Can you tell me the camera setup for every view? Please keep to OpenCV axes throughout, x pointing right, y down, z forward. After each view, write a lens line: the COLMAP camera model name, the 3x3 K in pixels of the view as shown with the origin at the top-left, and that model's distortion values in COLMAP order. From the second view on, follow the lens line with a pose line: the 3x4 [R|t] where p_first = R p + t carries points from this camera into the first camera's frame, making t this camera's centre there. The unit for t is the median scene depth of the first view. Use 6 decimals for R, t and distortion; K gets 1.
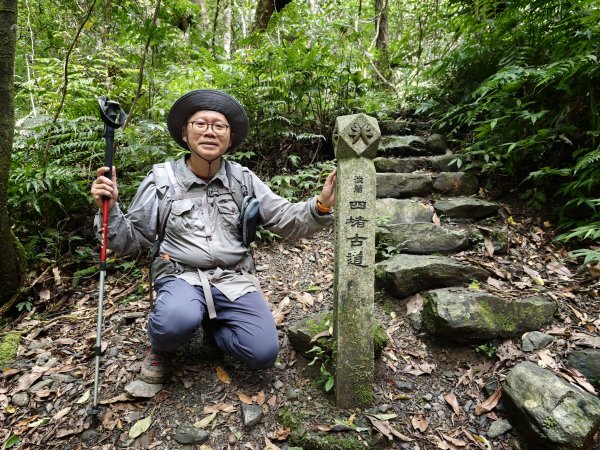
lens RADIAL K [[410.2, 0, 298.5], [0, 410.2, 222.7], [0, 0, 1]] dist [0.007747, -0.006358]
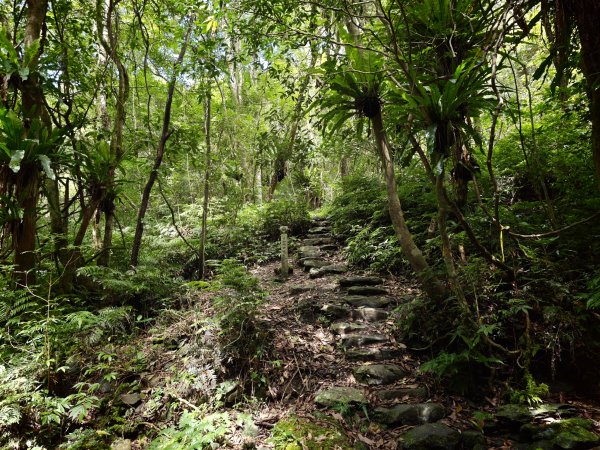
lens RADIAL K [[410.2, 0, 297.3], [0, 410.2, 224.0], [0, 0, 1]] dist [0.007747, -0.006358]
pose [[0.995966, -0.050590, -0.074107, 0.498959], [0.033972, 0.977022, -0.210412, 0.604843], [0.083049, 0.207046, 0.974800, -3.004434]]
